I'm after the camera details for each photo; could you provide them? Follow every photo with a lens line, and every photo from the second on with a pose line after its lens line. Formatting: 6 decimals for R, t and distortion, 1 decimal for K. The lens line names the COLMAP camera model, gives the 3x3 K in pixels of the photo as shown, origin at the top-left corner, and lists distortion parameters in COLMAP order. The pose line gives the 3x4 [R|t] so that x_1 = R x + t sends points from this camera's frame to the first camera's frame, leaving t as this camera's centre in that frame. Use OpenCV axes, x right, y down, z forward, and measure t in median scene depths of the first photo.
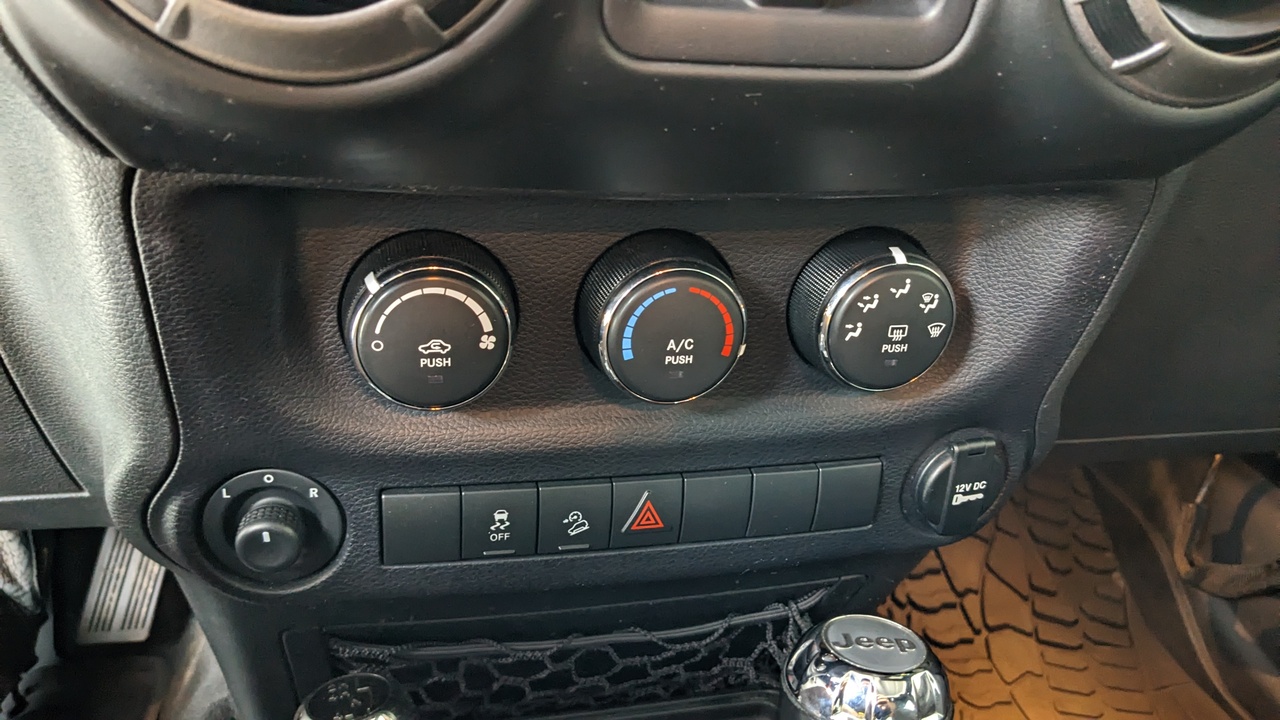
lens RADIAL K [[966.8, 0, 635.2], [0, 966.8, 389.3], [0, 0, 1]] dist [0.062910, -0.115705]
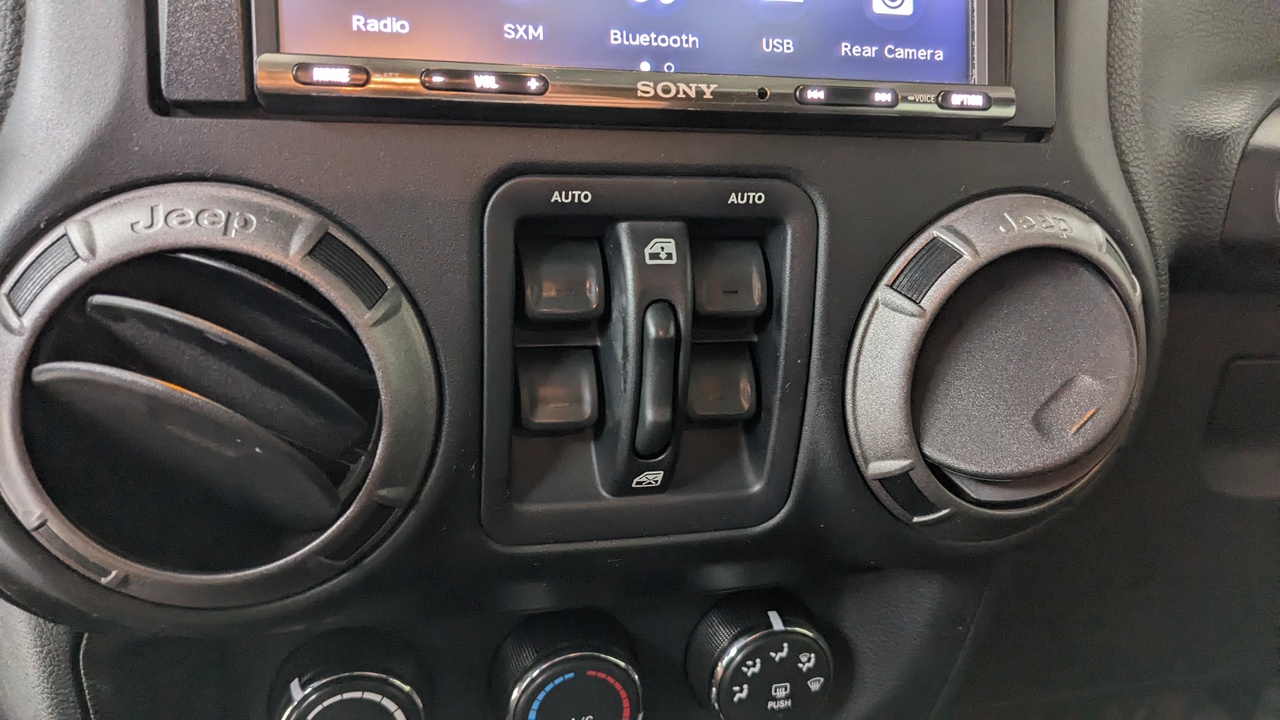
lens RADIAL K [[963.2, 0, 643.9], [0, 963.2, 378.7], [0, 0, 1]] dist [0.058607, -0.111014]
pose [[0.998784, -0.033536, 0.036125, 0.084667], [0.039225, 0.984585, -0.170453, -0.222186], [-0.029852, 0.171663, 0.984703, -0.142666]]
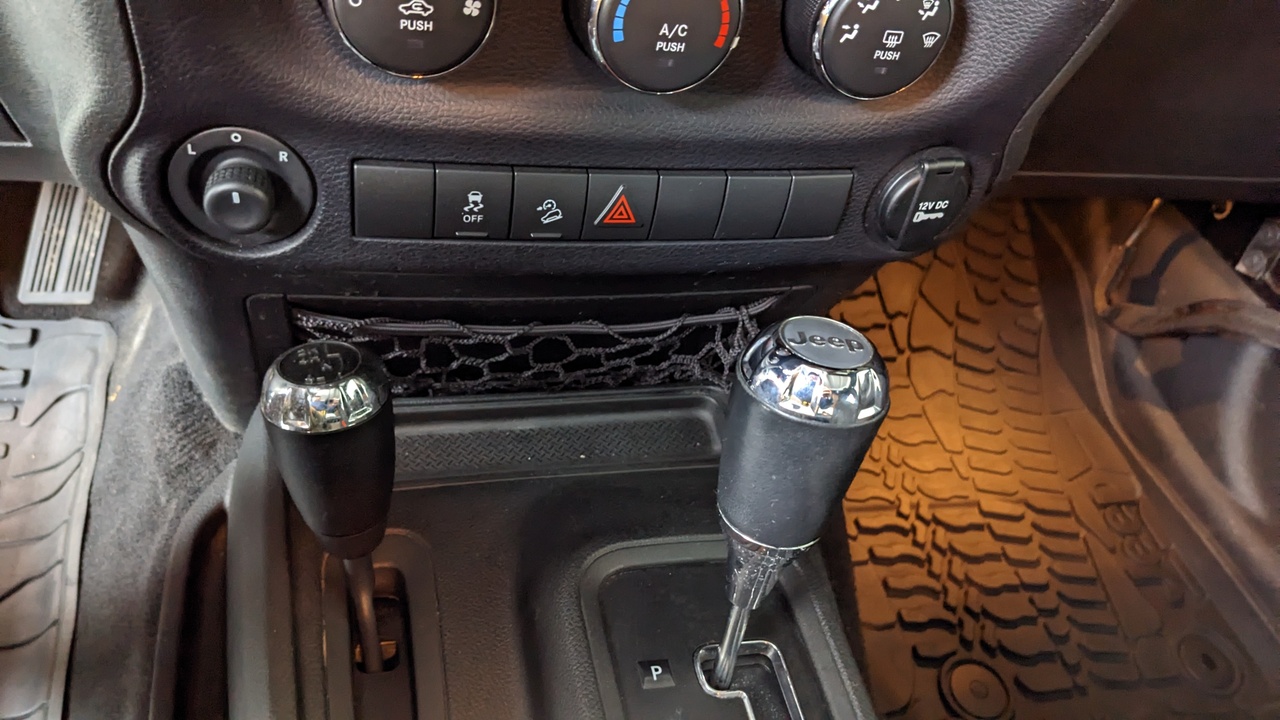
lens RADIAL K [[963.2, 0, 643.9], [0, 963.2, 378.7], [0, 0, 1]] dist [0.058607, -0.111014]
pose [[0.994504, 0.064631, 0.082375, -0.037062], [-0.085090, 0.957339, 0.276154, 0.020632], [-0.061013, -0.281645, 0.957577, -0.018821]]
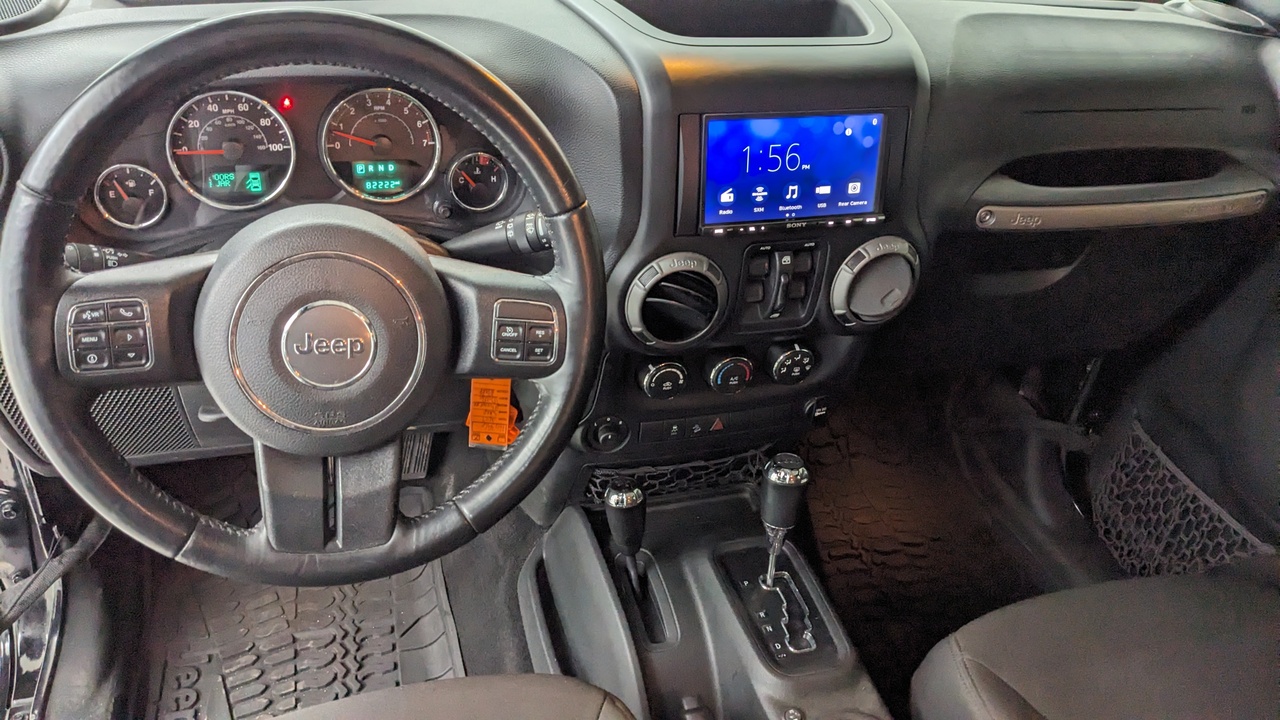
lens RADIAL K [[1057.9, 0, 608.0], [0, 1057.9, 384.8], [0, 0, 1]] dist [0.092658, -0.154840]
pose [[0.997134, -0.032858, 0.068144, -0.608915], [0.021497, 0.986686, 0.161208, -0.593484], [-0.072534, -0.159281, 0.984565, -2.480914]]
